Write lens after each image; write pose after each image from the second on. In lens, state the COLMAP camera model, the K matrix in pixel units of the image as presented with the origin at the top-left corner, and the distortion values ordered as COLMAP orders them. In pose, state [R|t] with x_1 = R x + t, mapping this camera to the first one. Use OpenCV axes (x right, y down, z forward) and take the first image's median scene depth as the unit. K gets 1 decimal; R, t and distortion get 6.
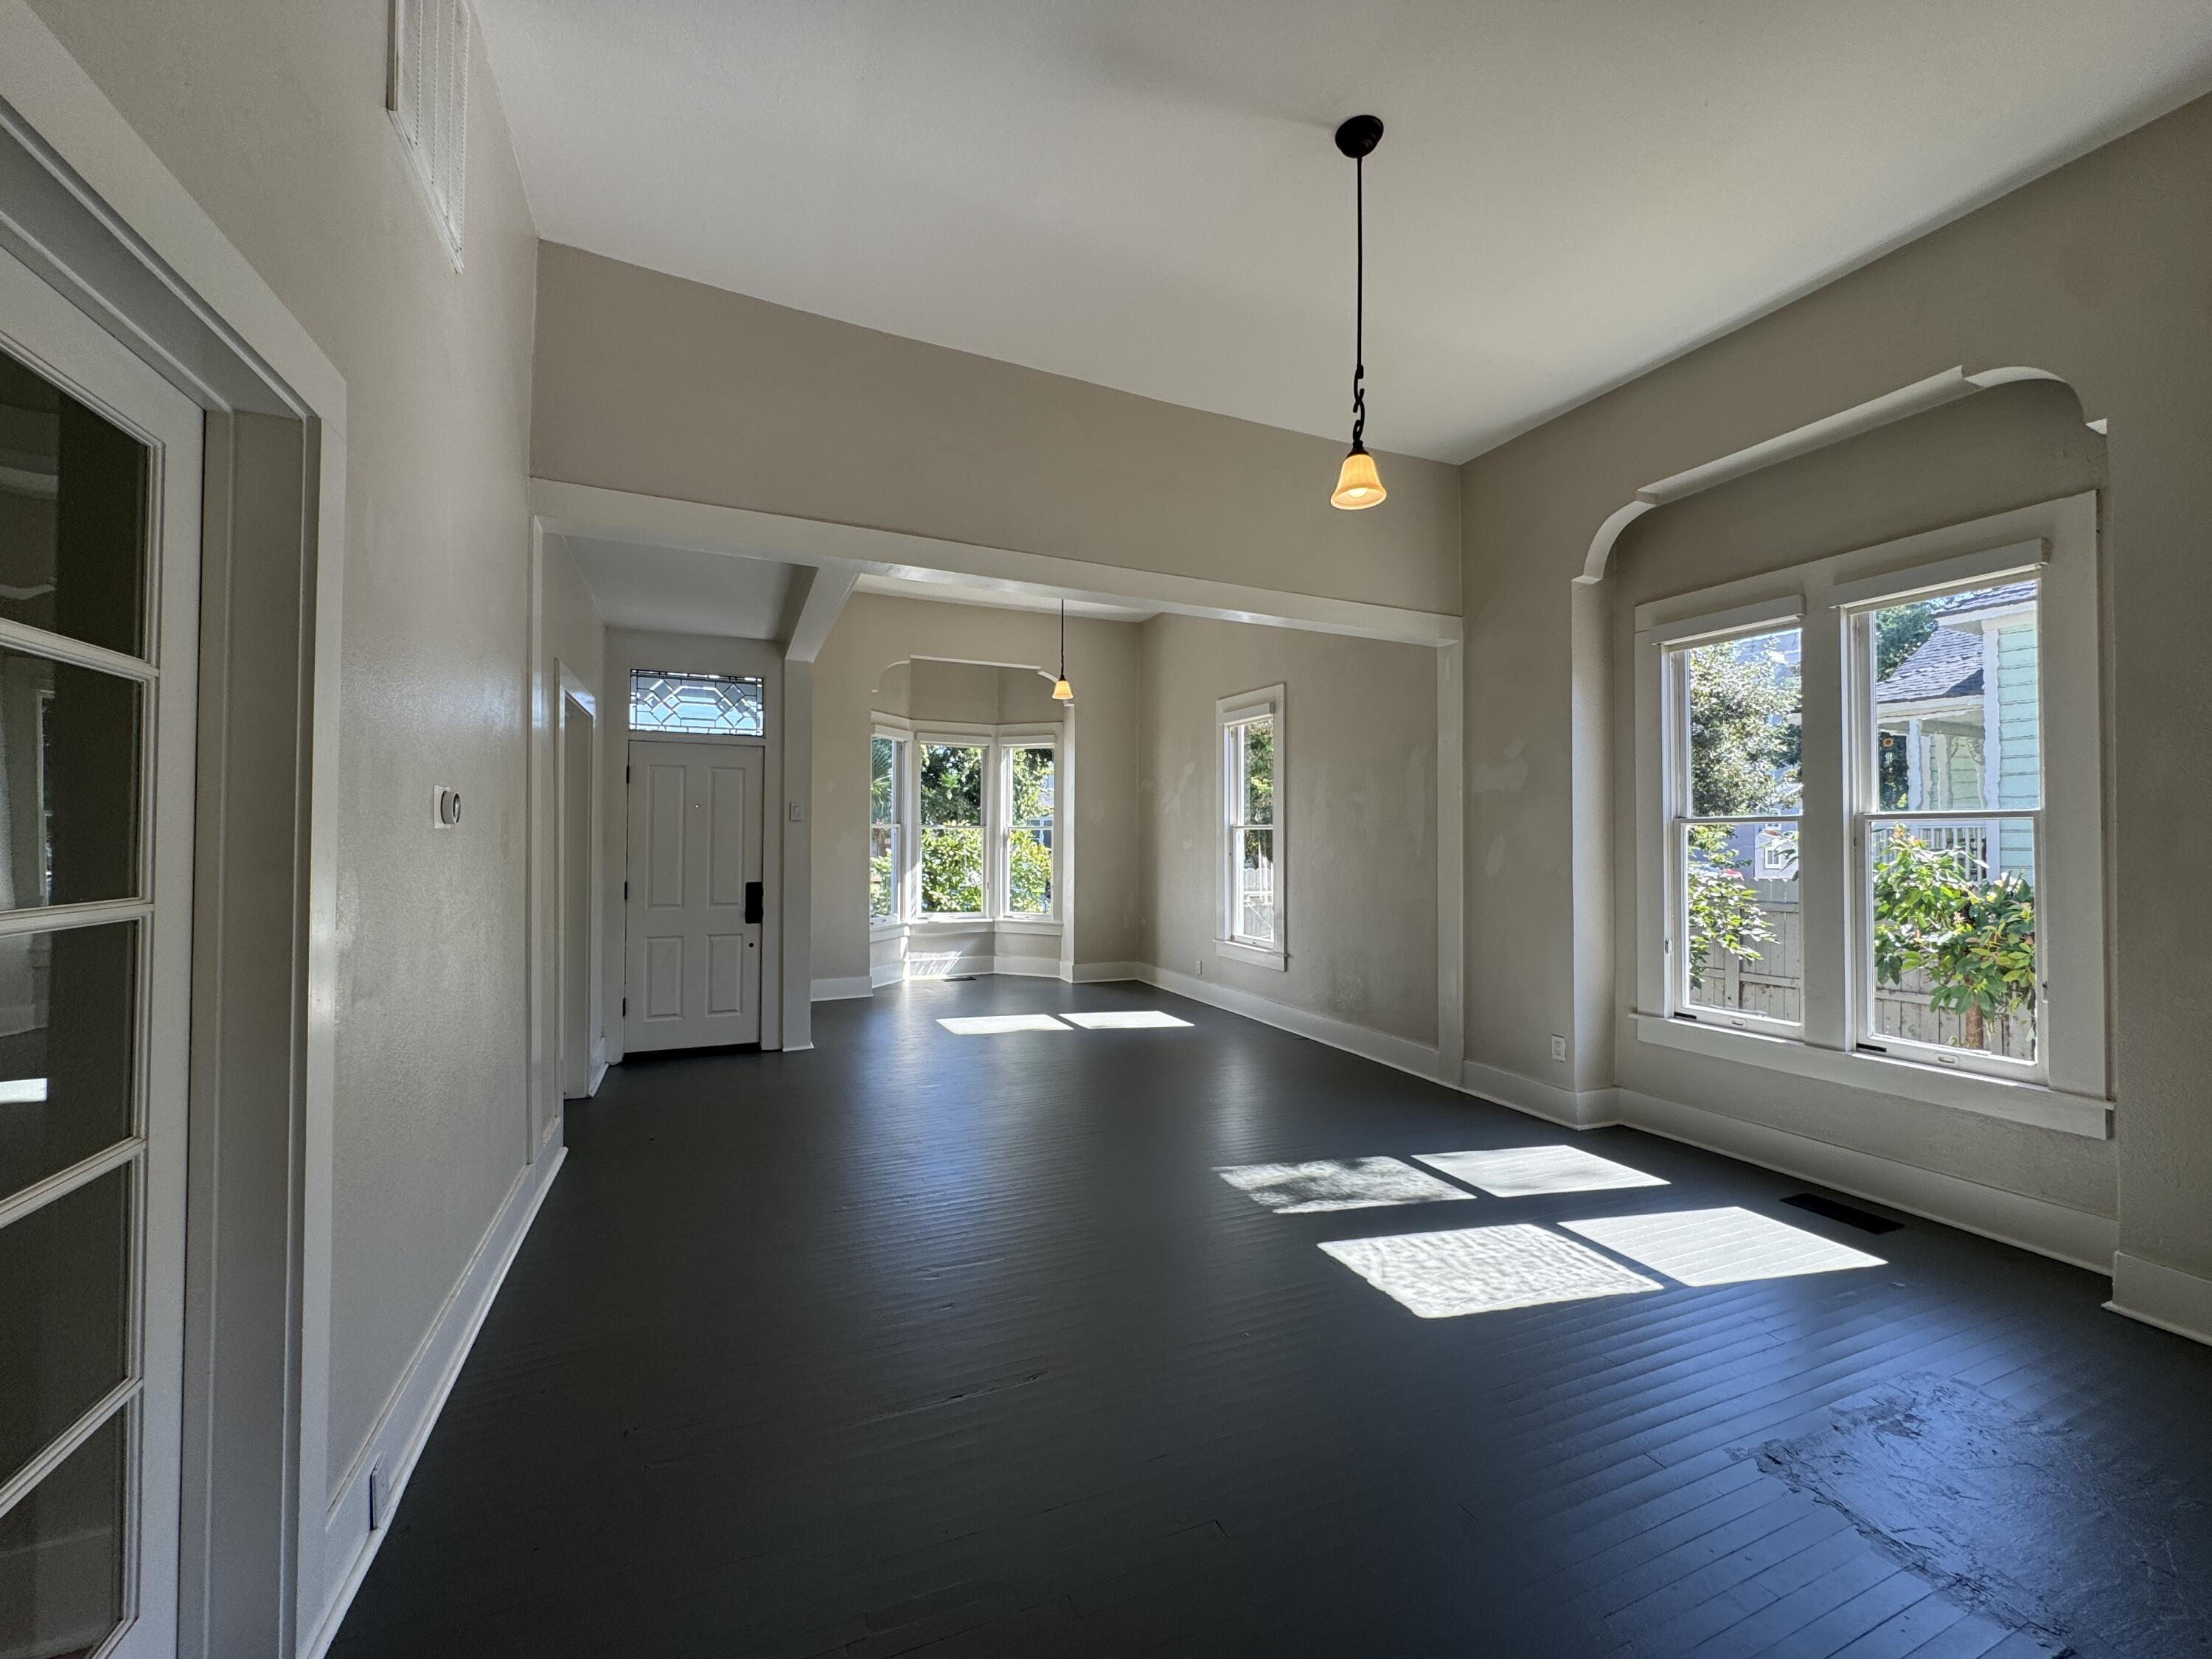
lens RADIAL K [[880.9, 0, 1112.4], [0, 880.9, 819.2], [0, 0, 1]] dist [-0.001474, 0.000252]
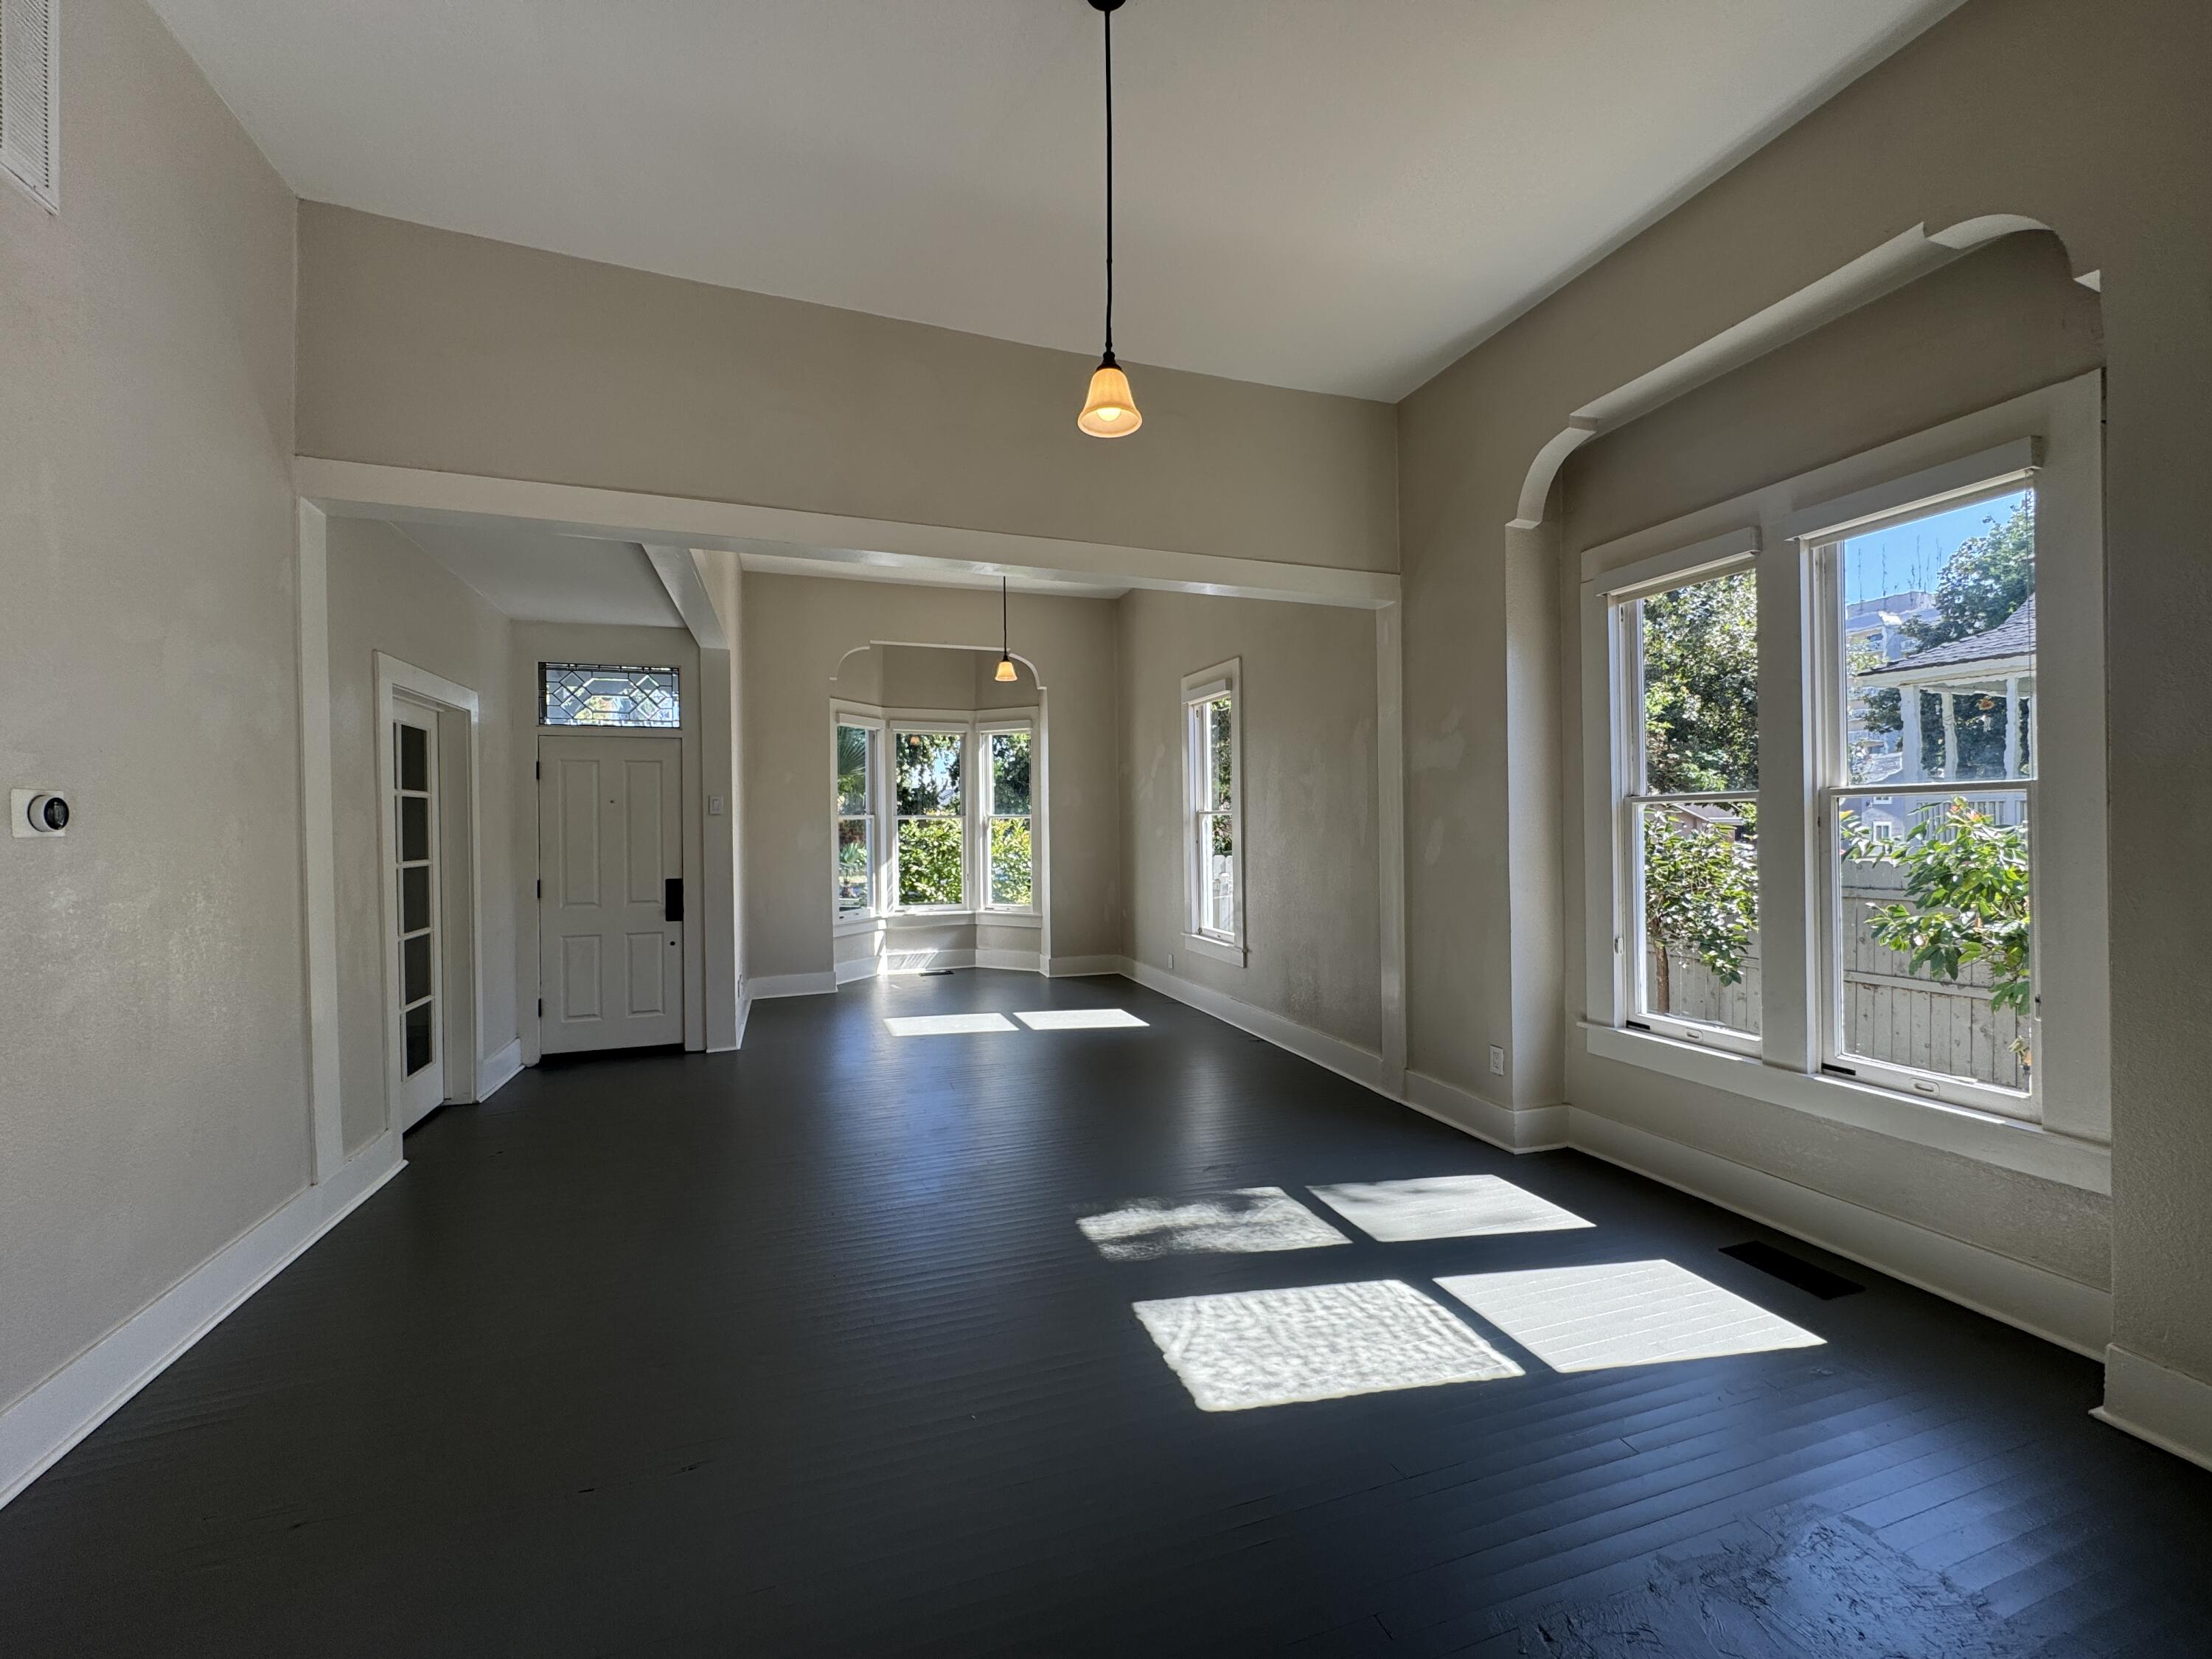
lens RADIAL K [[880.9, 0, 1112.8], [0, 880.9, 813.1], [0, 0, 1]] dist [-0.001474, 0.000252]
pose [[0.996903, -0.017303, -0.076714, 0.198725], [0.018075, 0.999793, 0.009374, -0.002020], [0.076536, -0.010731, 0.997009, 0.100408]]
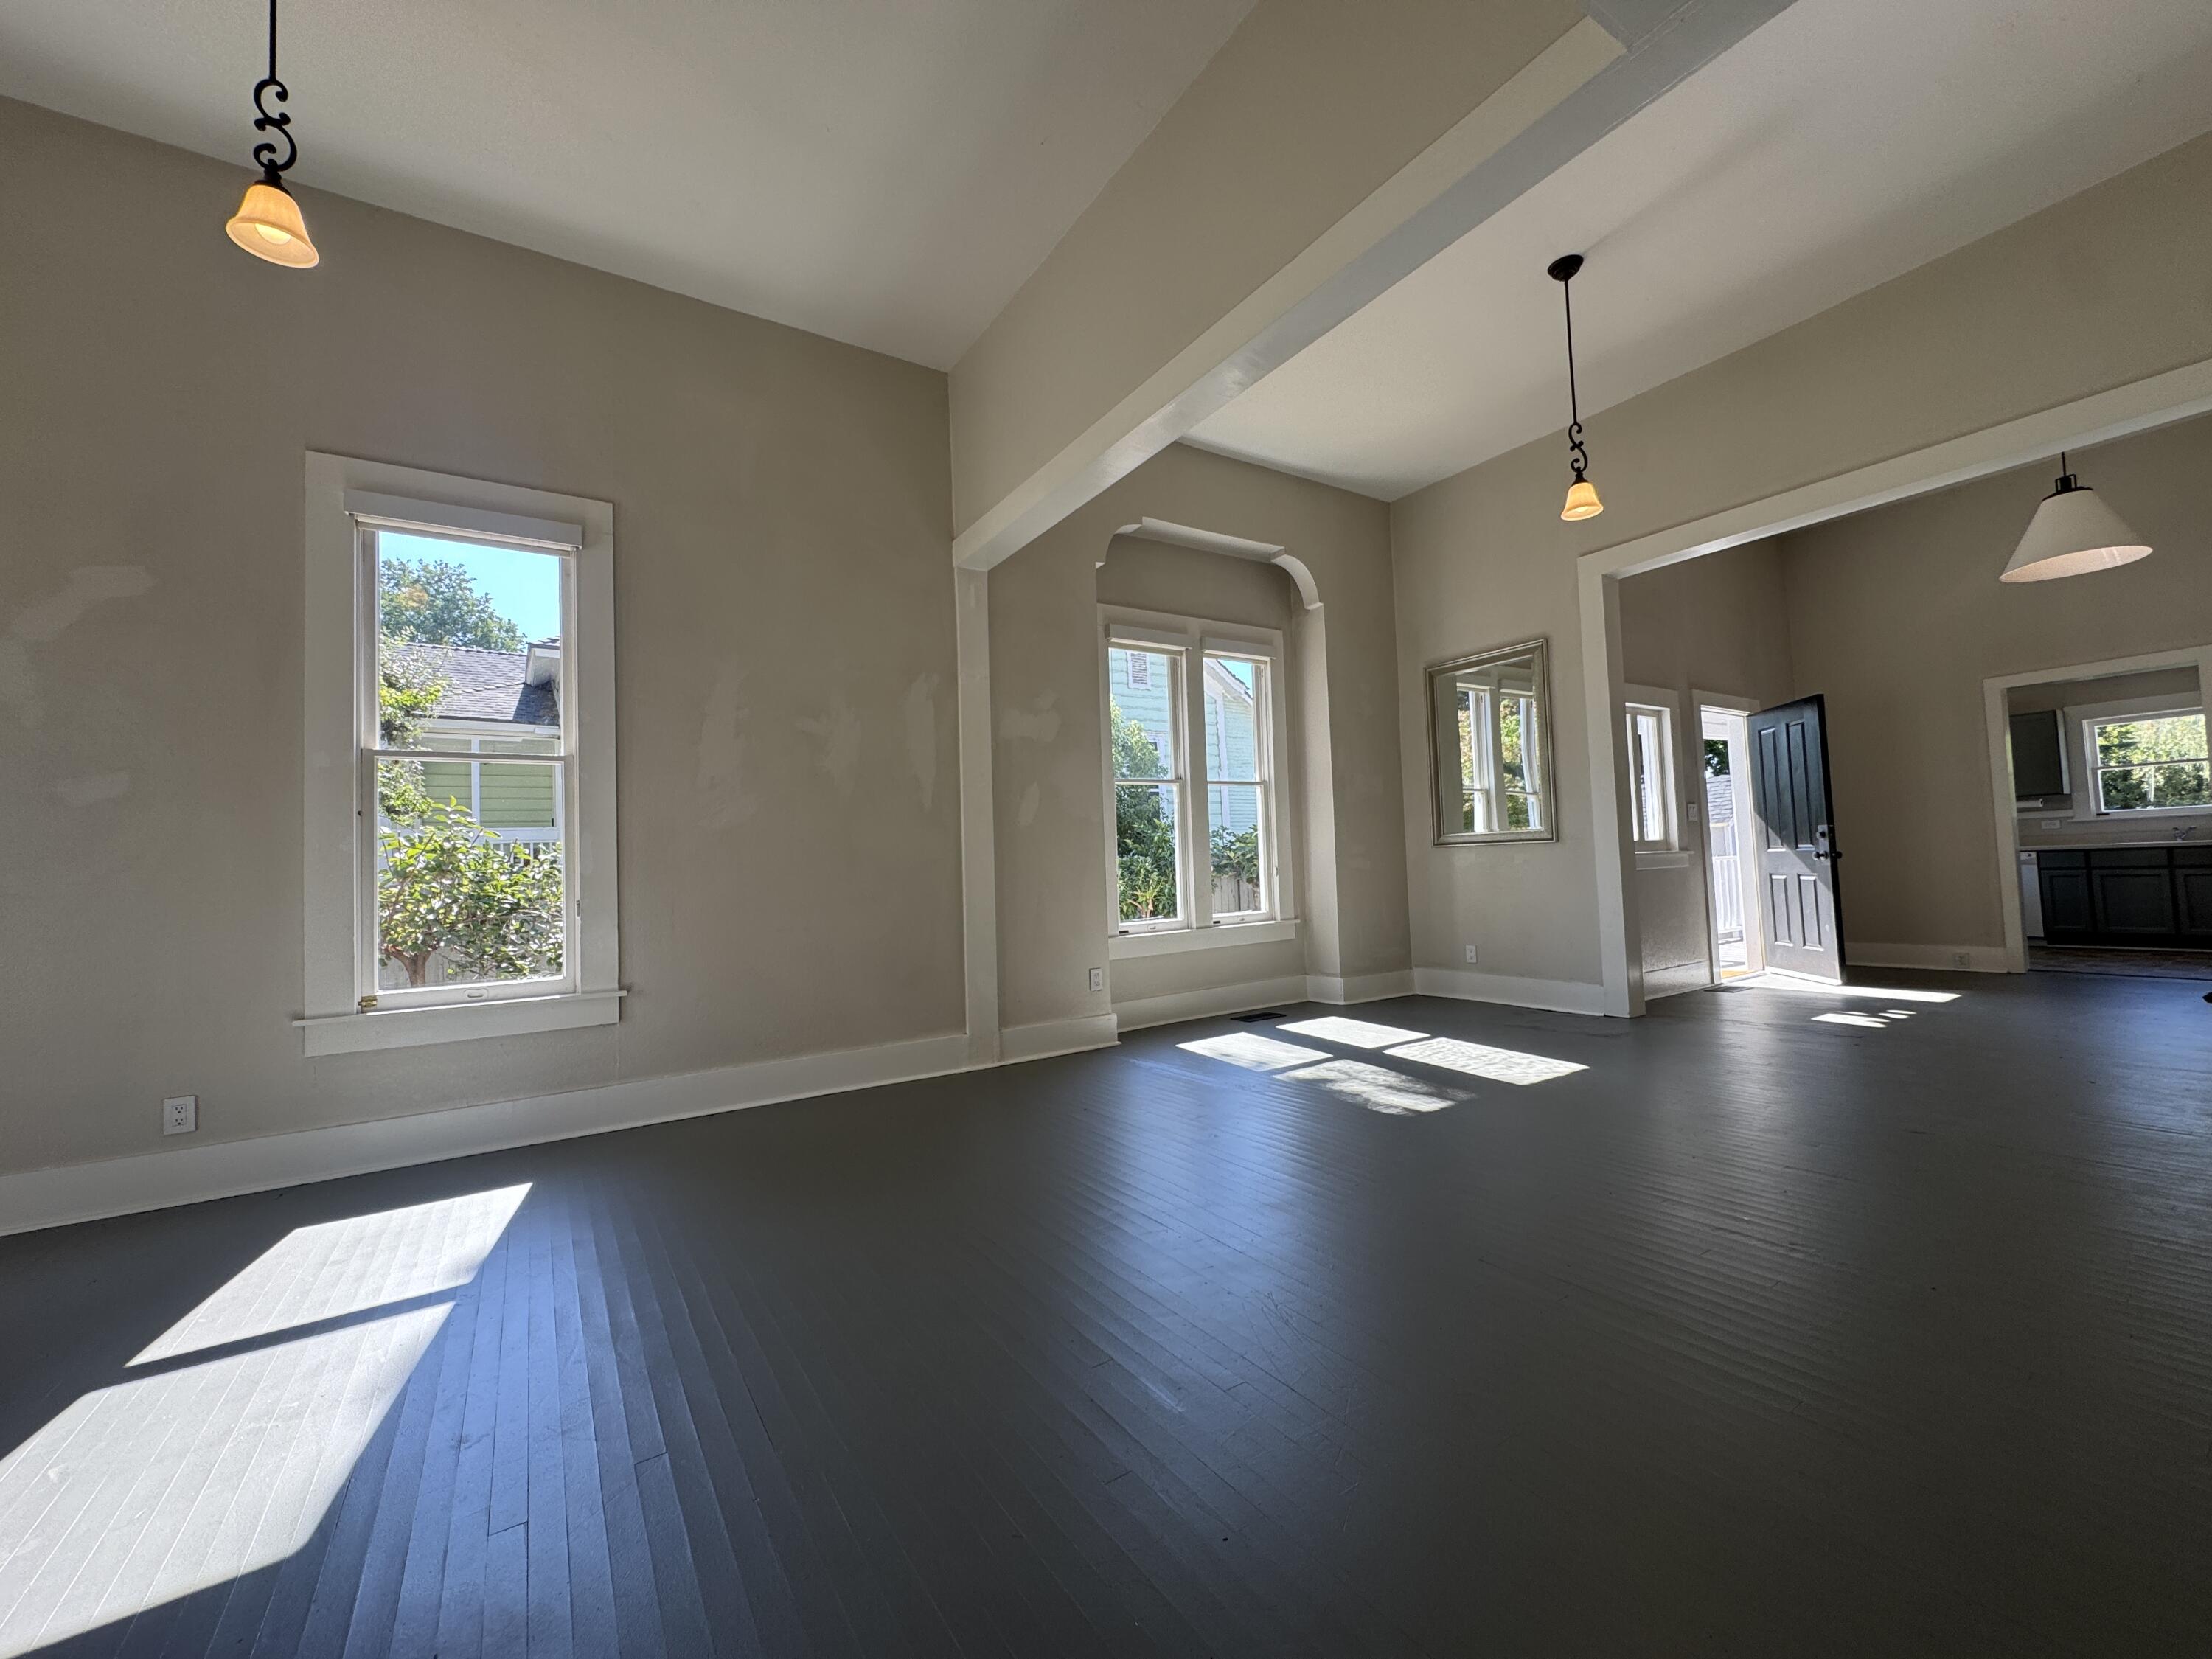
lens RADIAL K [[880.9, 0, 1090.1], [0, 880.9, 823.8], [0, 0, 1]] dist [-0.001474, 0.000252]
pose [[-0.147483, 0.045628, 0.988012, -0.596397], [0.015778, 0.998917, -0.043777, 0.117606], [-0.988939, 0.009132, -0.148043, 1.193993]]
